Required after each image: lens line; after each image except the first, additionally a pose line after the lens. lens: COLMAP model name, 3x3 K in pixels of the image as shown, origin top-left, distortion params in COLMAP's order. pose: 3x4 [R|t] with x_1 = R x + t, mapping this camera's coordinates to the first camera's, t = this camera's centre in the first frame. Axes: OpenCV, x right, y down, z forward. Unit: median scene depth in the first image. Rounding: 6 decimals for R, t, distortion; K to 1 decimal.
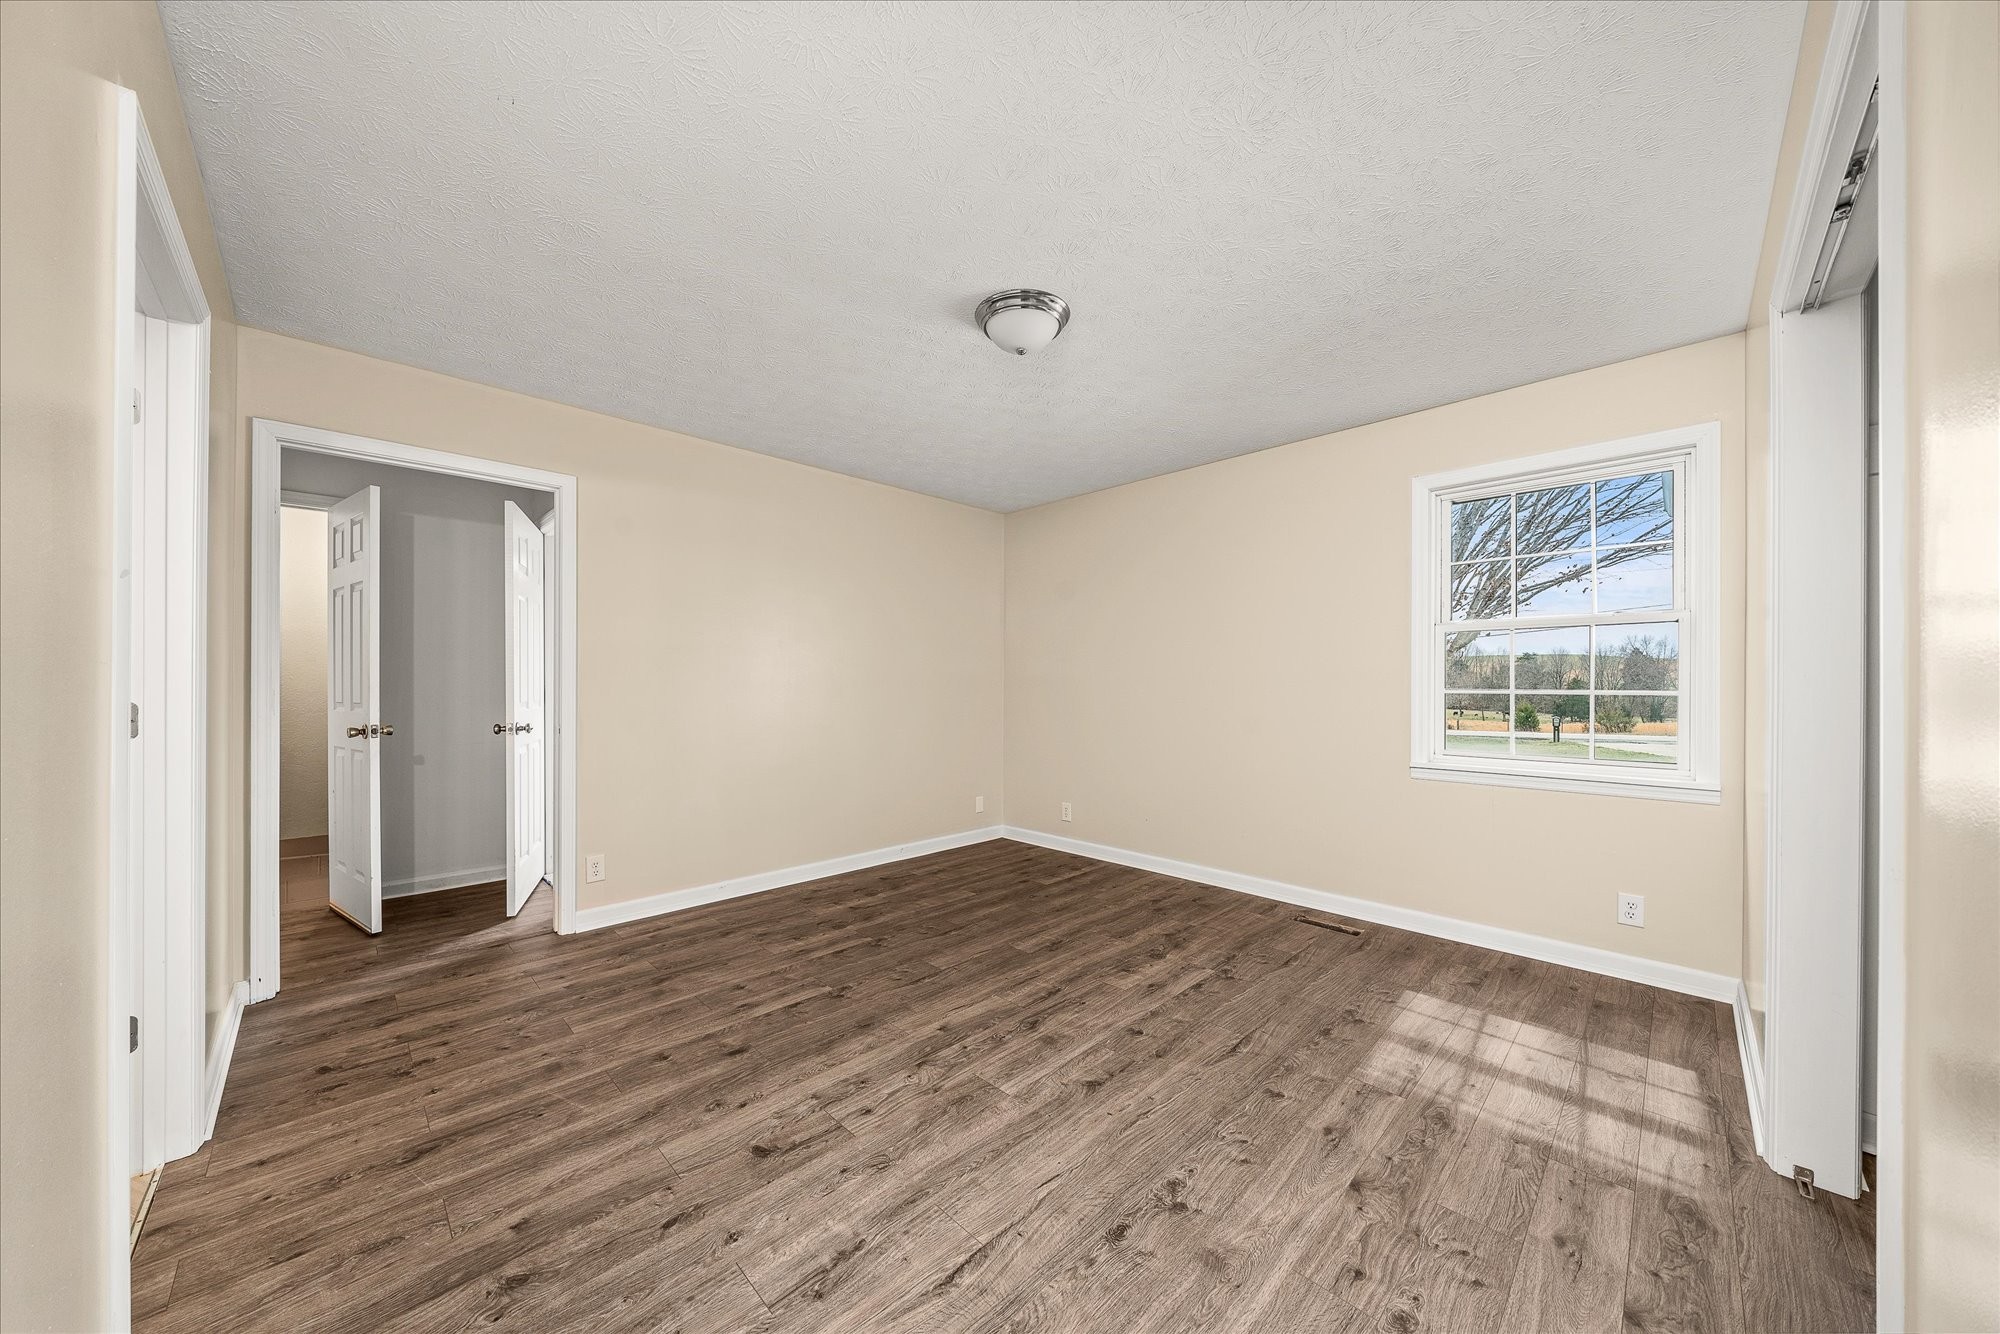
lens RADIAL K [[675.4, 0, 1000.2], [0, 675.4, 682.3], [0, 0, 1]] dist [-0.000816, -0.000027]
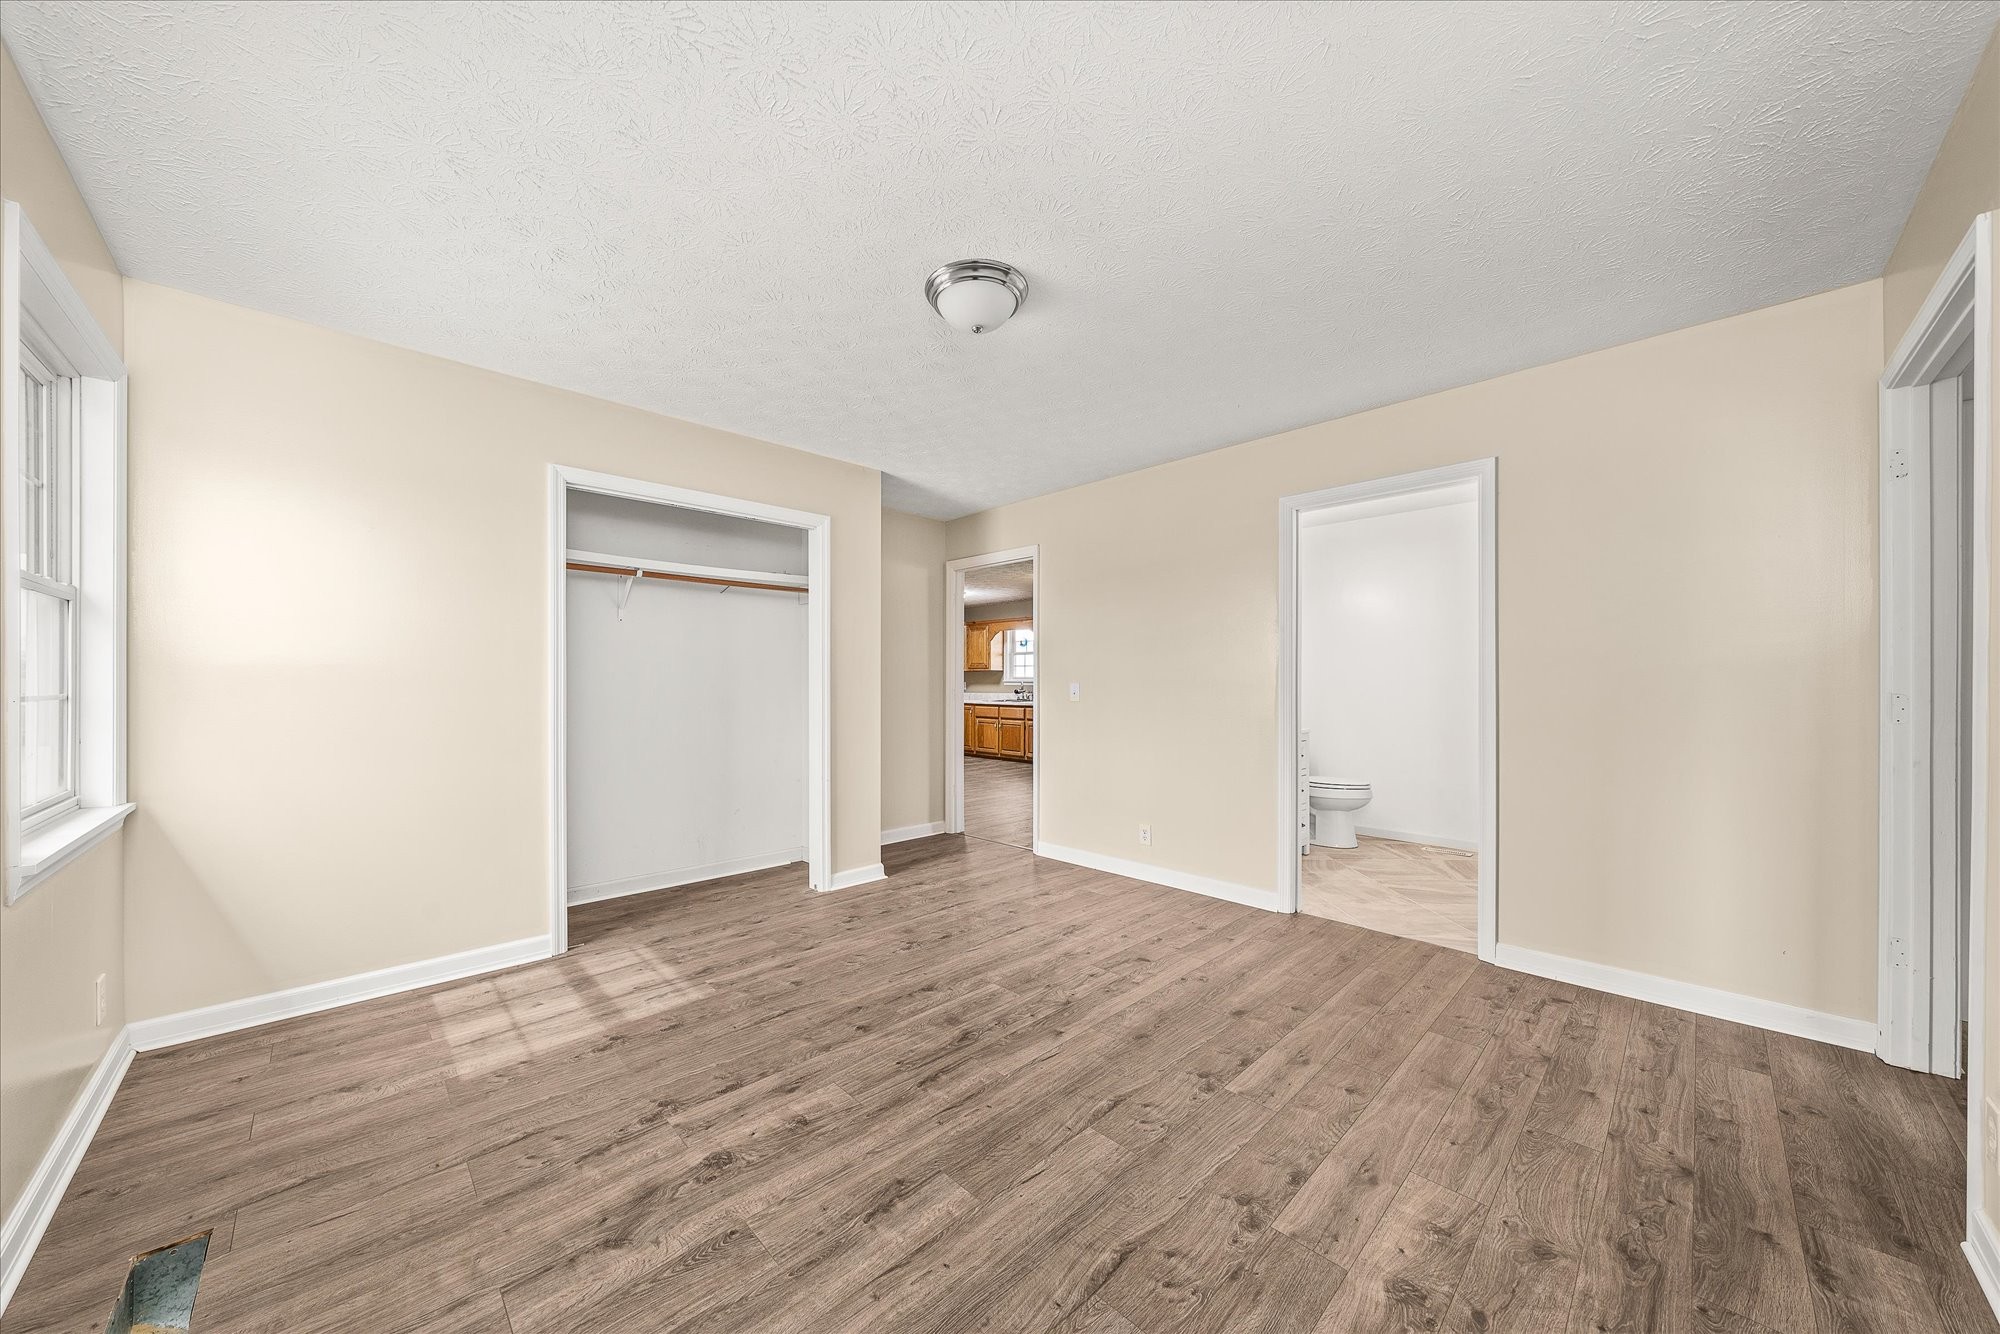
lens RADIAL K [[675.4, 0, 999.6], [0, 675.4, 680.3], [0, 0, 1]] dist [-0.000816, -0.000027]
pose [[-0.999972, -0.002479, 0.007092, -0.005855], [-0.002530, 0.999971, -0.007209, 0.011674], [-0.007074, -0.007226, -0.999949, 1.958369]]
